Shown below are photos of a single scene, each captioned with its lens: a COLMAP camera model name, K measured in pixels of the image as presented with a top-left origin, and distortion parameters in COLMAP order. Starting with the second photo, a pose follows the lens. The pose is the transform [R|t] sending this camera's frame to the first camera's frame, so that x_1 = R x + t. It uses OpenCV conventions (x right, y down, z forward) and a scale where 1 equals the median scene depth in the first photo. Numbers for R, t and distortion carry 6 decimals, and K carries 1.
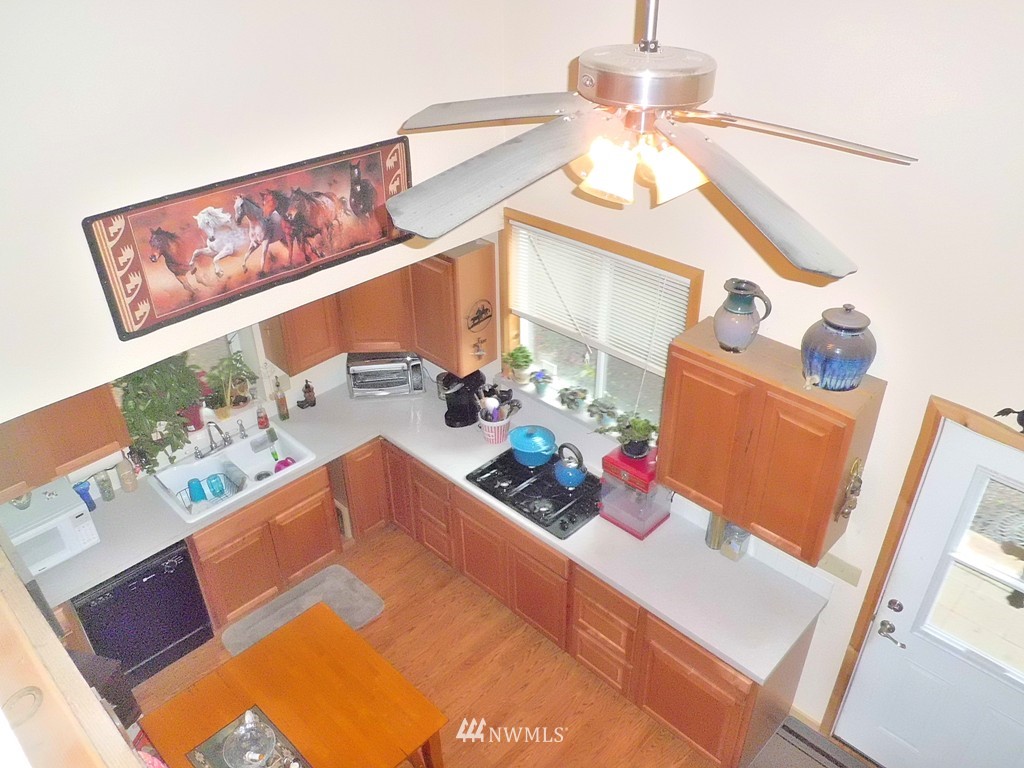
lens RADIAL K [[756.8, 0, 534.9], [0, 756.8, 352.9], [0, 0, 1]] dist [-0.010880, -0.000478]
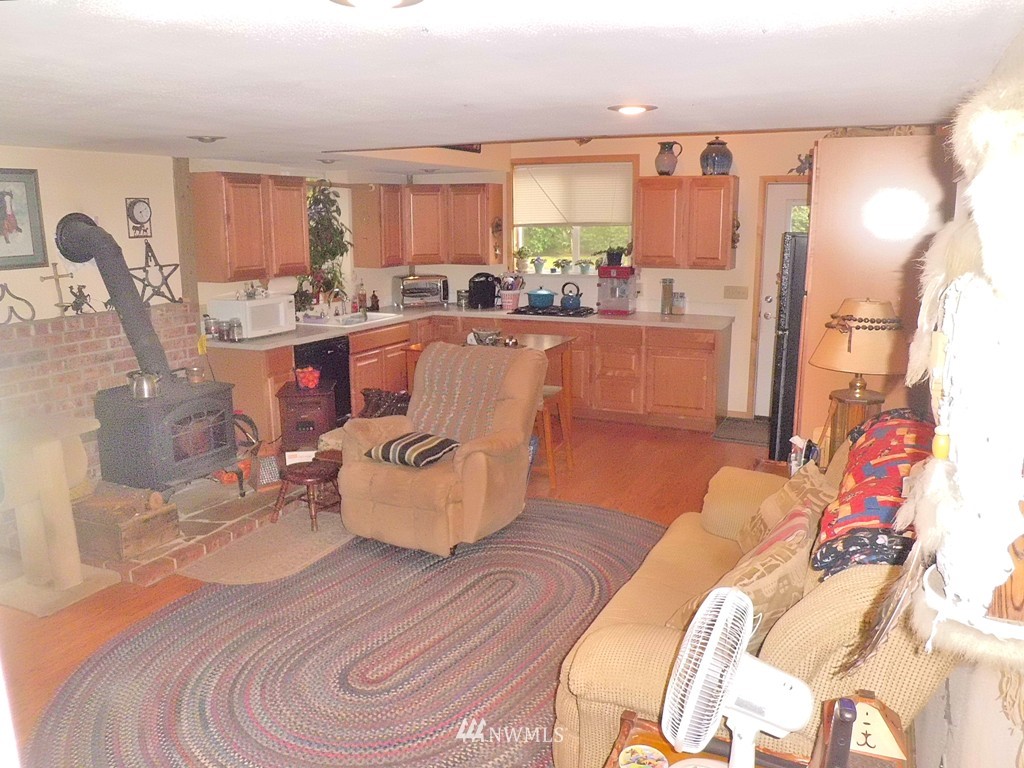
lens RADIAL K [[773.8, 0, 510.8], [0, 773.8, 370.8], [0, 0, 1]] dist [-0.035970, 0.005741]
pose [[0.951264, -0.058133, 0.302850, -0.741541], [0.159290, 0.933539, -0.321140, 1.020313], [-0.264054, 0.353730, 0.897302, -0.512220]]
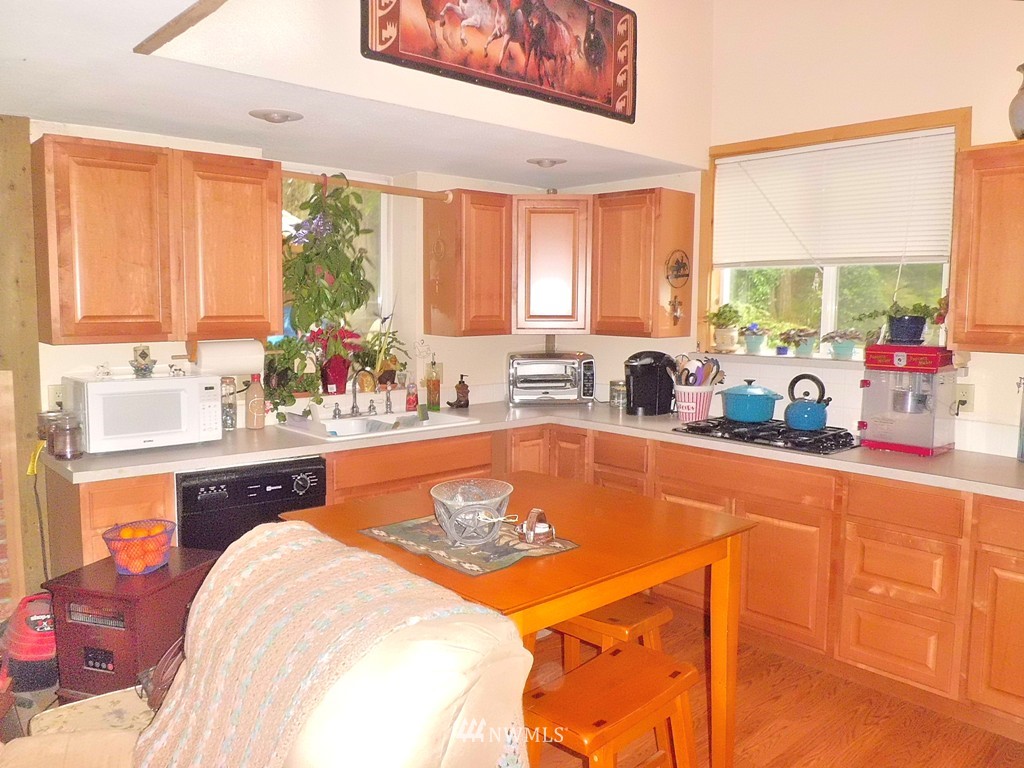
lens RADIAL K [[775.5, 0, 544.6], [0, 775.5, 372.1], [0, 0, 1]] dist [-0.008180, -0.000197]
pose [[0.998624, 0.018462, -0.049077, -0.239424], [-0.038306, 0.896002, -0.442396, 0.616083], [0.035806, 0.443667, 0.895476, 0.301102]]
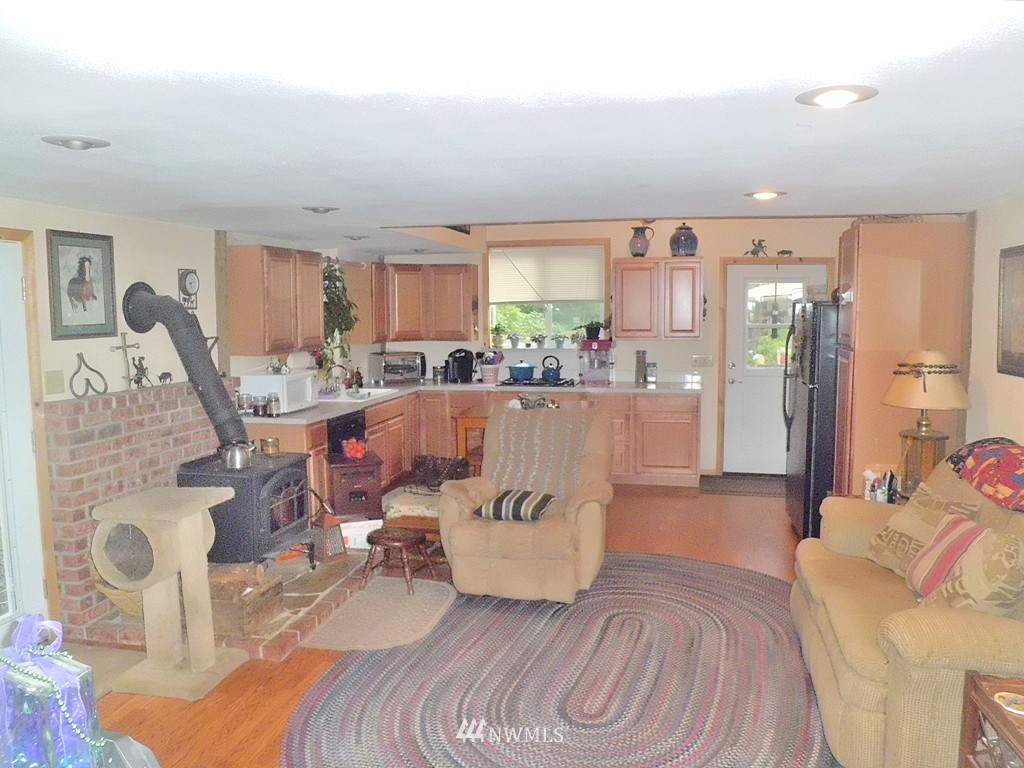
lens RADIAL K [[764.5, 0, 495.1], [0, 764.5, 388.5], [0, 0, 1]] dist [-0.020718, -0.001186]
pose [[0.870615, -0.053345, 0.489065, -1.159176], [0.259299, 0.894569, -0.364020, 0.995109], [-0.418083, 0.443736, 0.792657, -0.397295]]
